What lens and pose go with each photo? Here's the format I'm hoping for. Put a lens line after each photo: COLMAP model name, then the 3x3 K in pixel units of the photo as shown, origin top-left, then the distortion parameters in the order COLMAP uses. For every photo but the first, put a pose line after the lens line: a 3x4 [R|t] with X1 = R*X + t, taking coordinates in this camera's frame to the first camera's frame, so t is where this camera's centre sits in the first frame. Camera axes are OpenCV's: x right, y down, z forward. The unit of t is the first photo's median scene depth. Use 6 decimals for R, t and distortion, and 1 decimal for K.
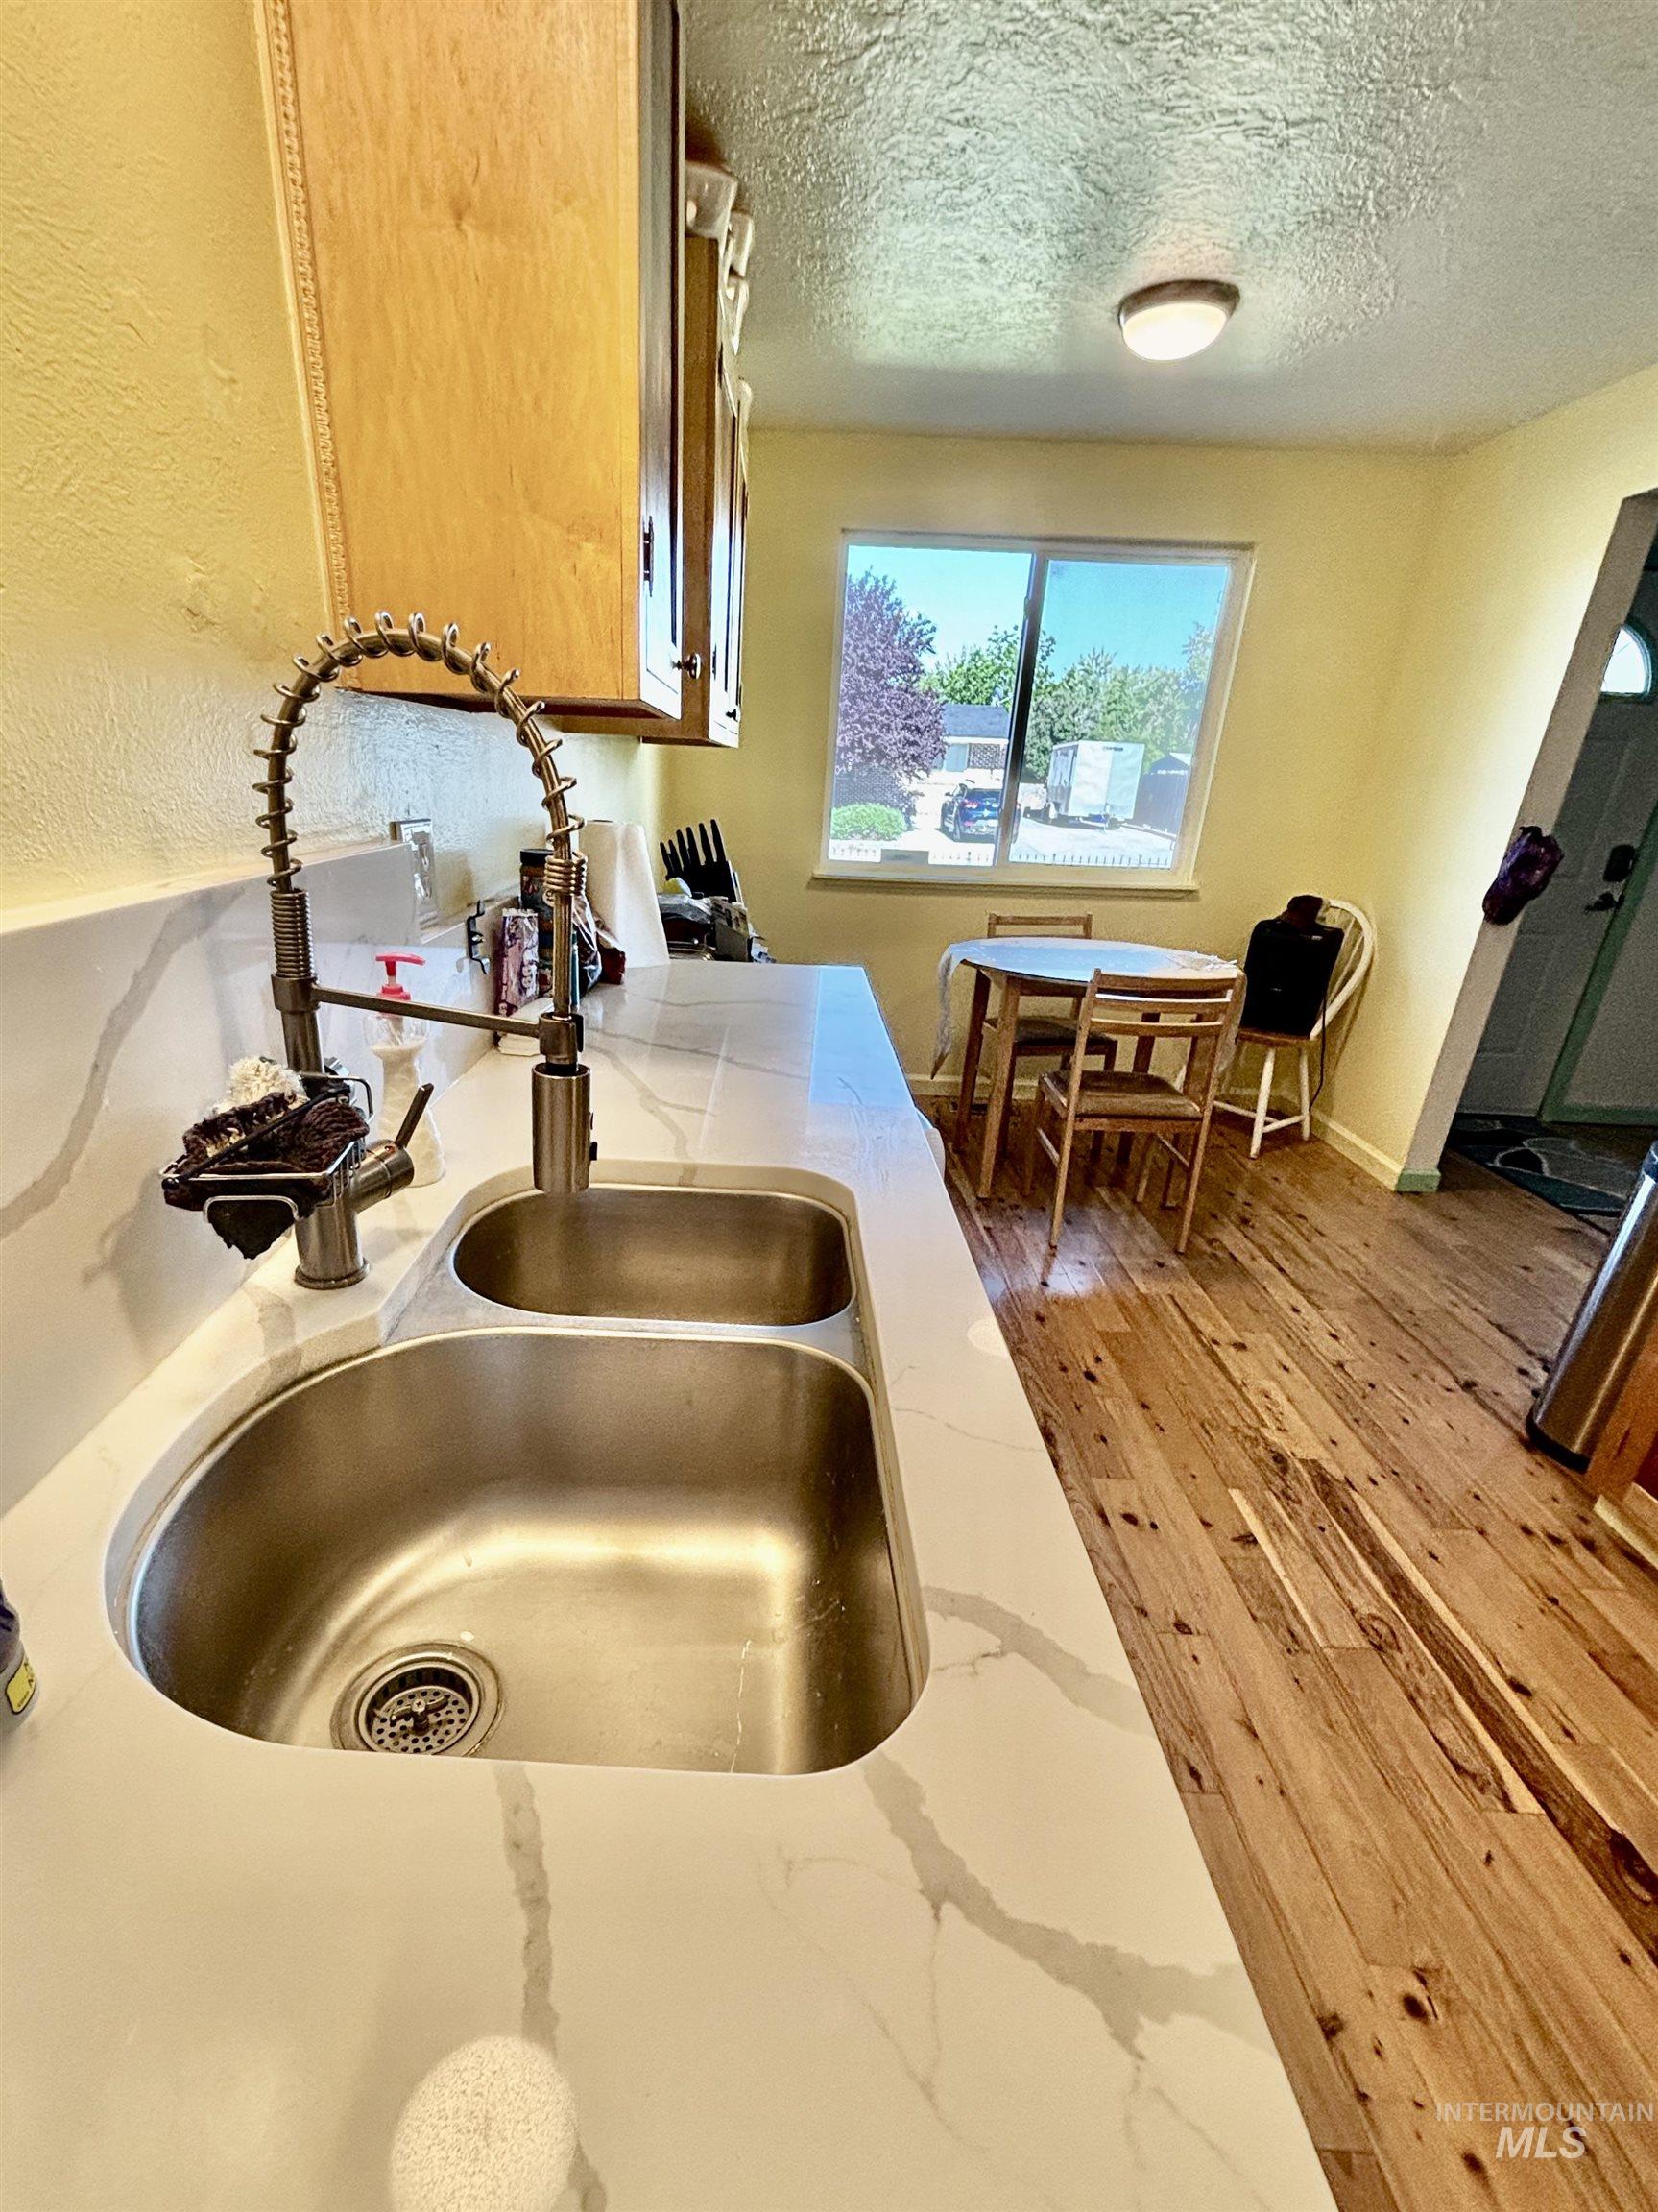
lens RADIAL K [[939.9, 0, 700.7], [0, 939.9, 1179.3], [0, 0, 1]] dist [-0.001187, 0.000902]
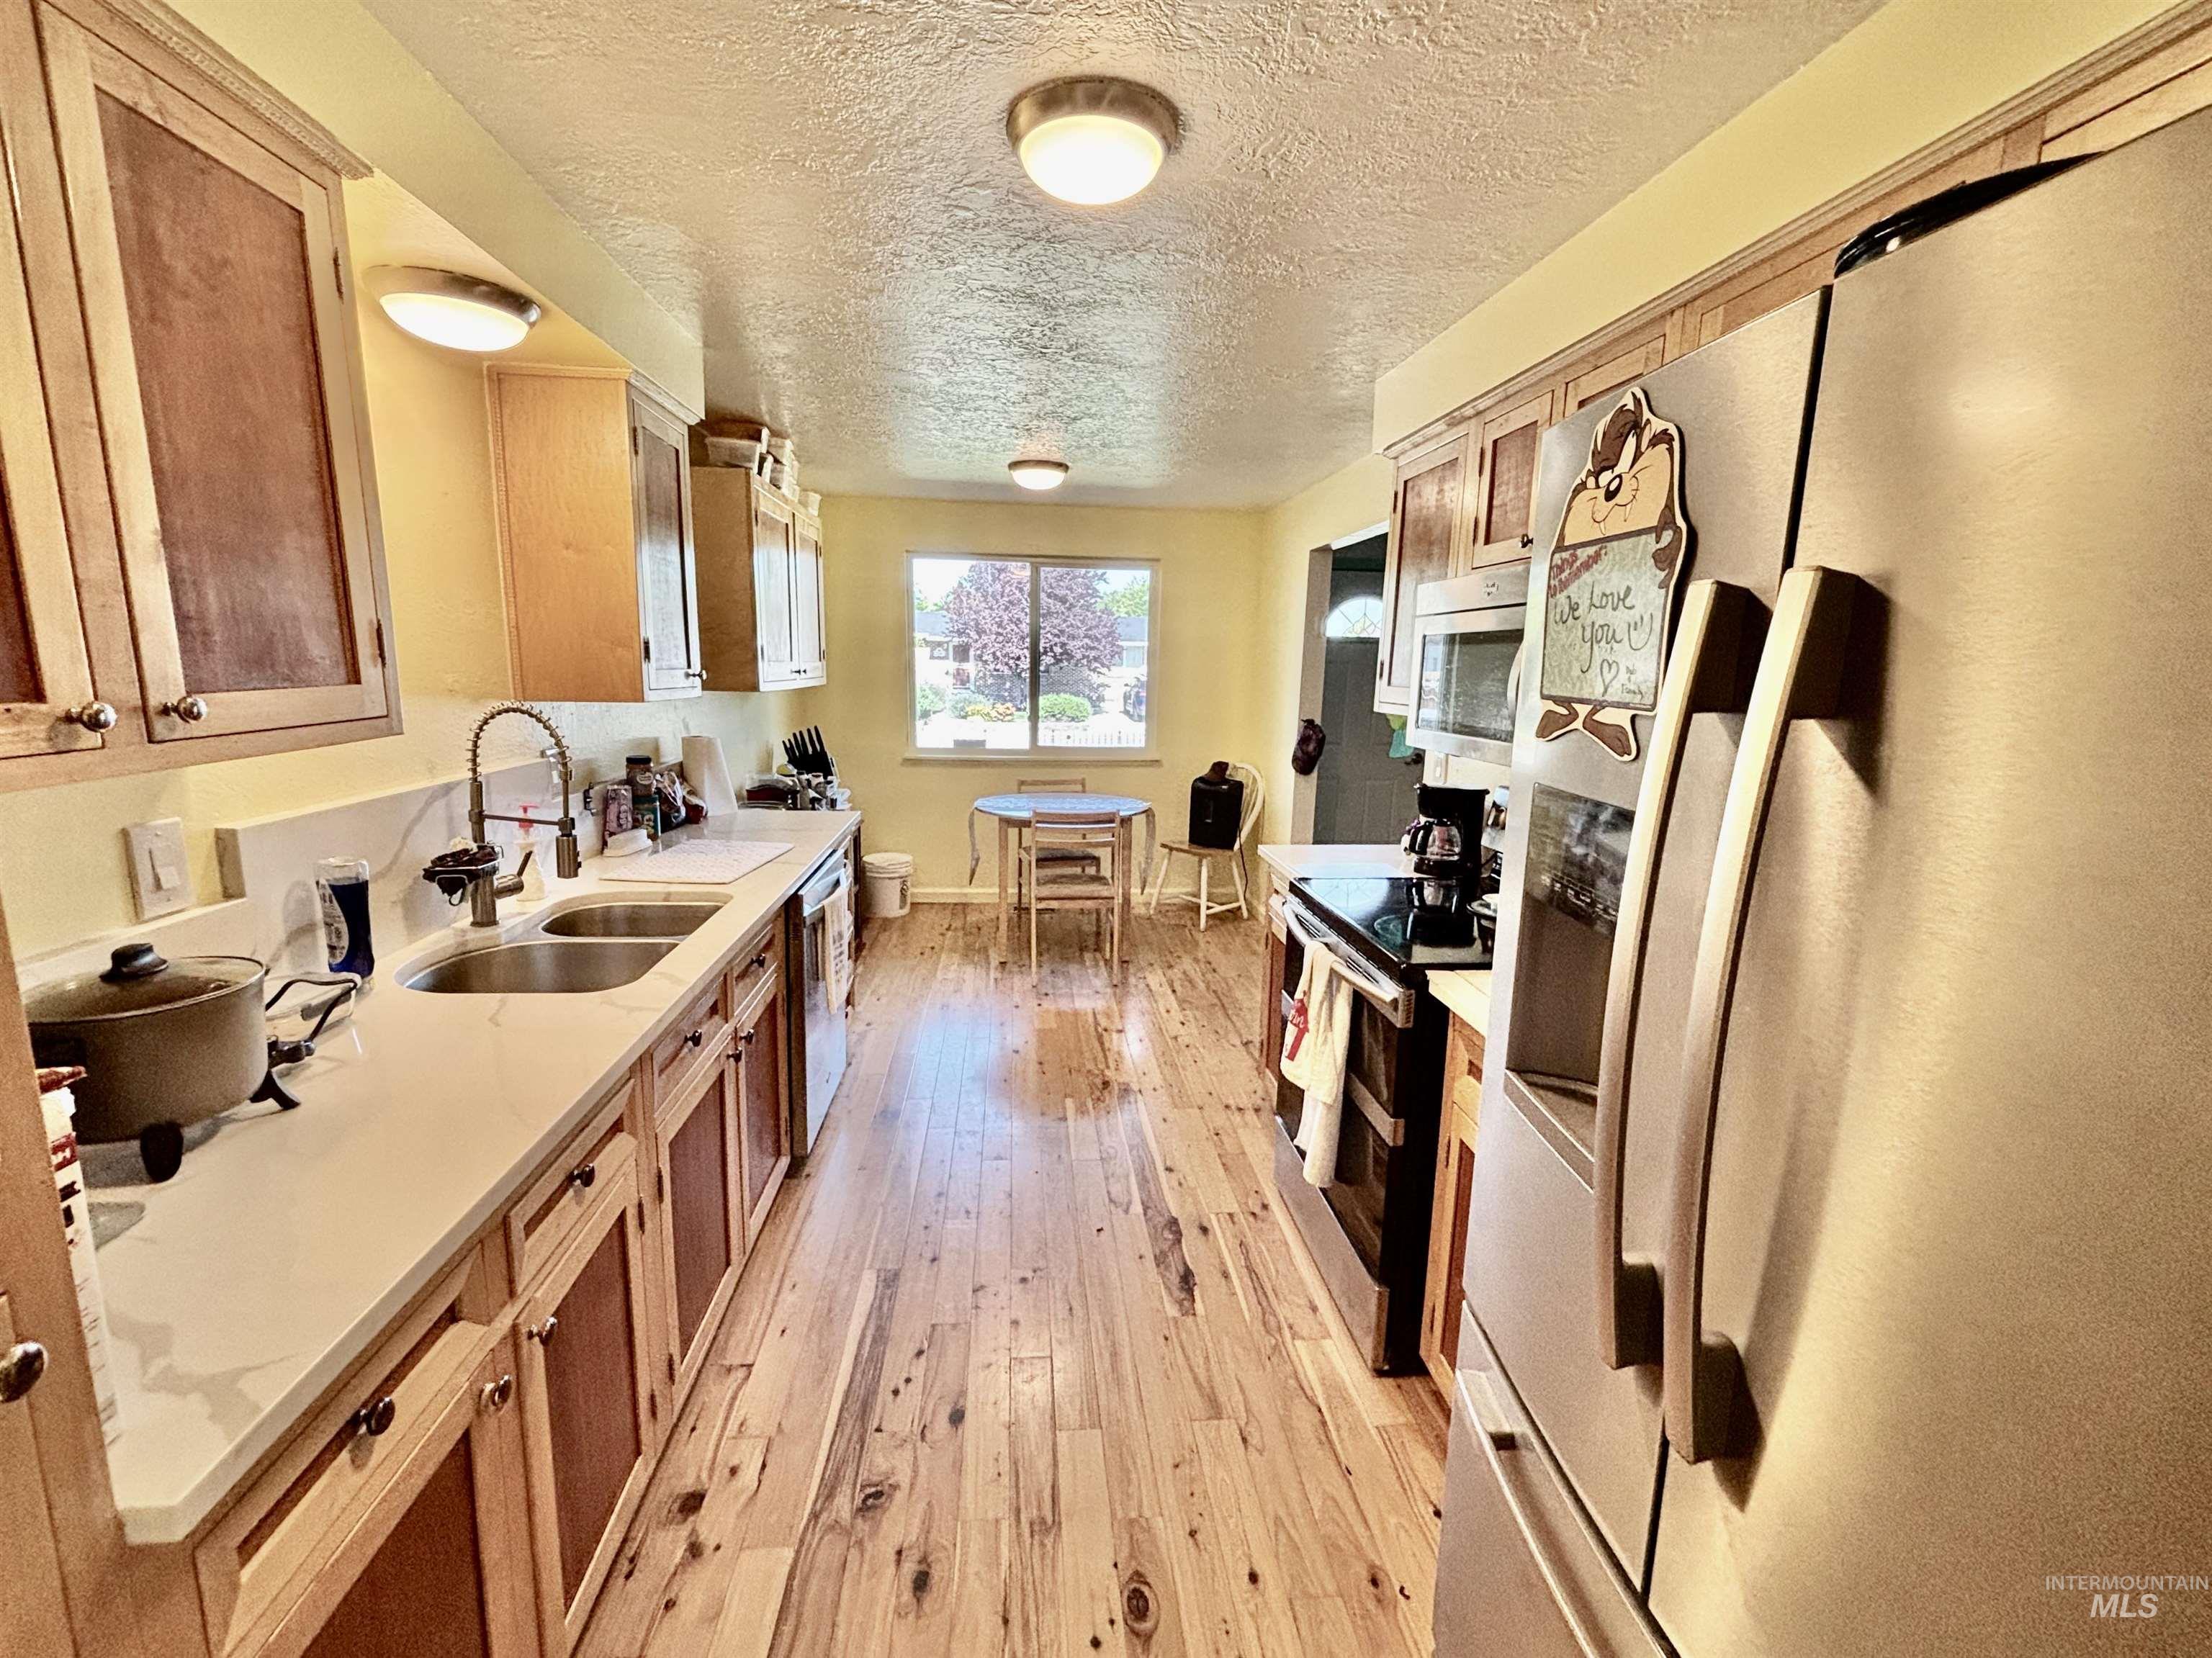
lens RADIAL K [[939.8, 0, 1102.9], [0, 939.8, 824.5], [0, 0, 1]] dist [-0.001187, 0.000902]
pose [[0.993388, -0.036364, 0.108892, 0.344786], [0.060380, 0.972217, -0.226159, 0.177207], [-0.097642, 0.231239, 0.967985, -0.586654]]
